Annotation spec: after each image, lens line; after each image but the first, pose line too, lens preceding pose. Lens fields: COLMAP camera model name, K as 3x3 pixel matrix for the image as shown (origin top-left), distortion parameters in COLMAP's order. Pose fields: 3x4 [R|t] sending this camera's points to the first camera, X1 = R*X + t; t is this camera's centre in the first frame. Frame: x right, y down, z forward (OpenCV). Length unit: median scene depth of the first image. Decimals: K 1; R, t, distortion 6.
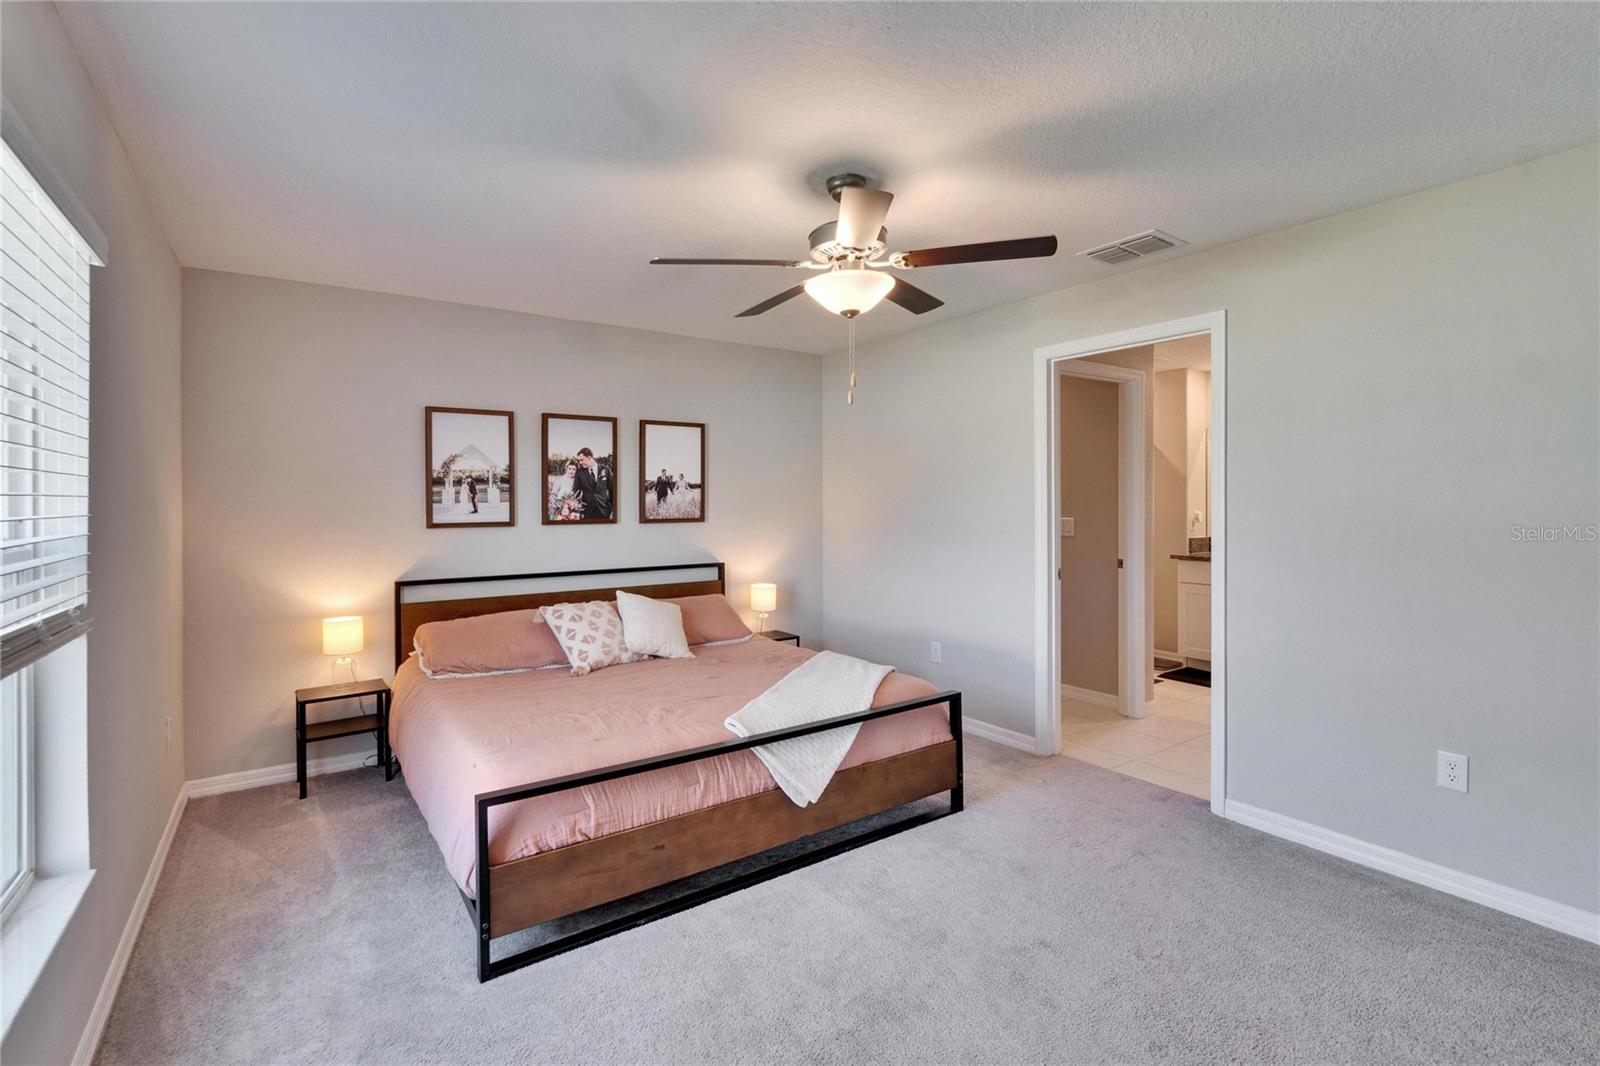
lens RADIAL K [[727.2, 0, 801.7], [0, 727.2, 505.3], [0, 0, 1]] dist [-0.000690, -0.000030]
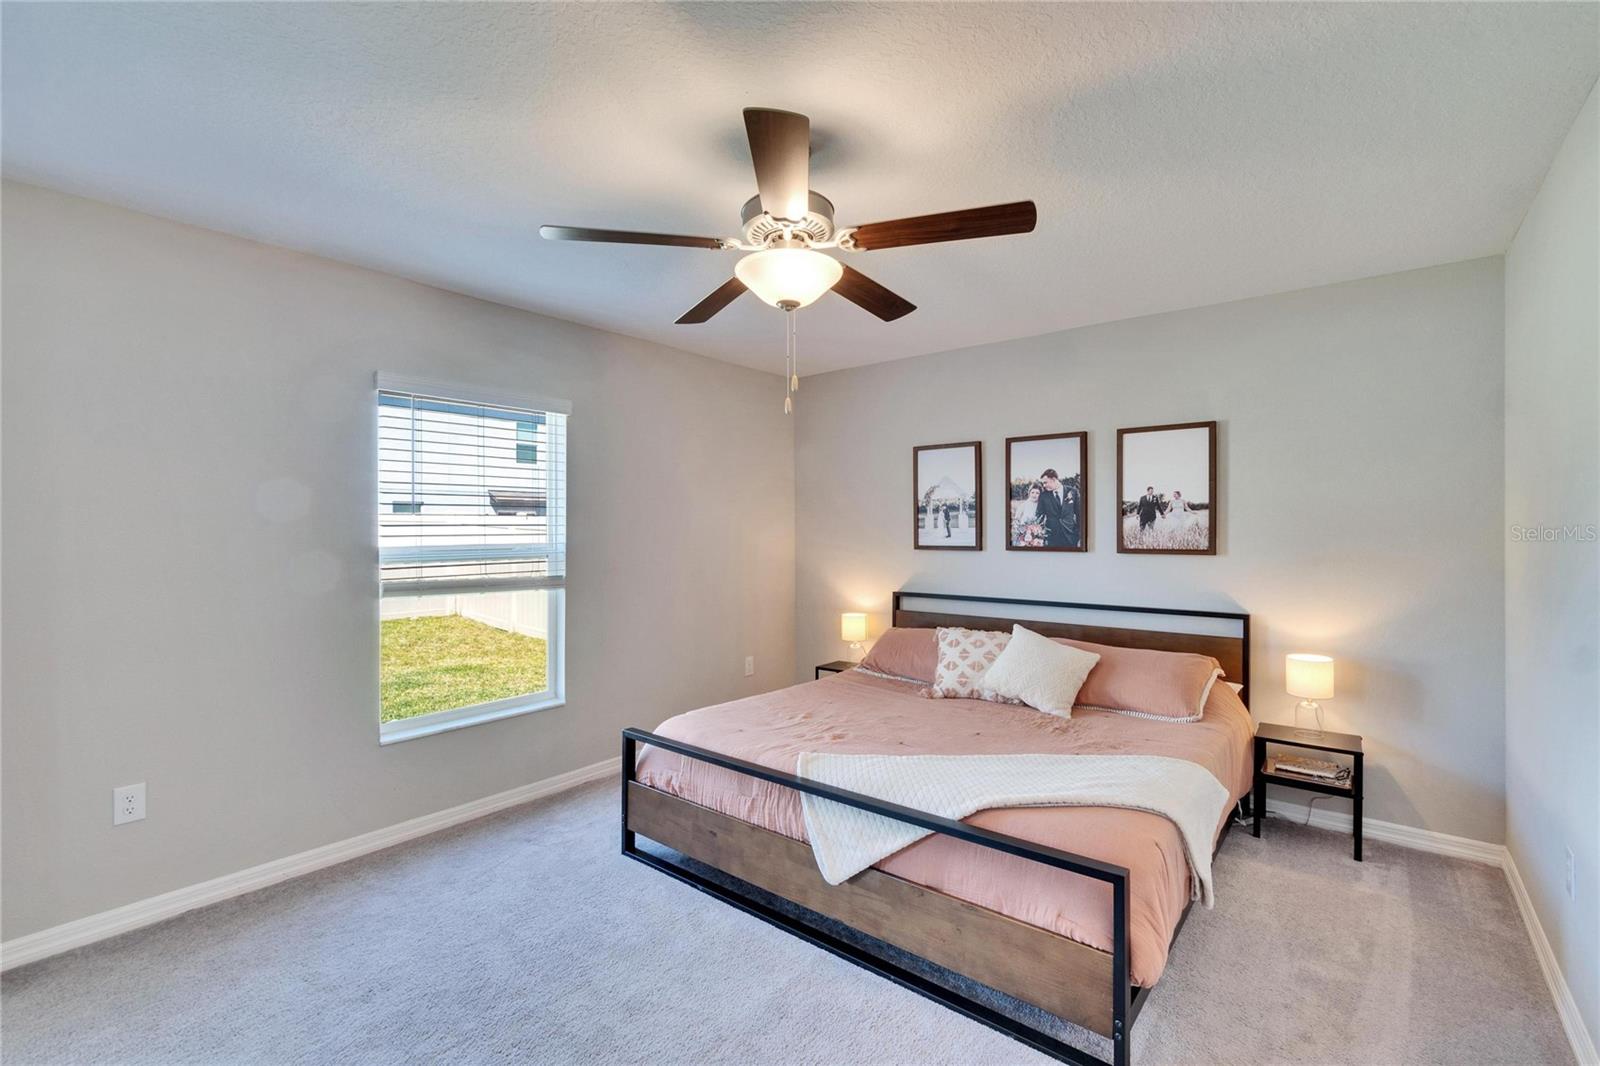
lens RADIAL K [[701.6, 0, 790.9], [0, 701.6, 530.6], [0, 0, 1]] dist [-0.002465, -0.000409]
pose [[0.271203, 0.007931, -0.962490, 0.489875], [-0.004425, 0.999966, 0.006993, -0.005736], [0.962512, 0.002362, 0.271228, 0.453250]]
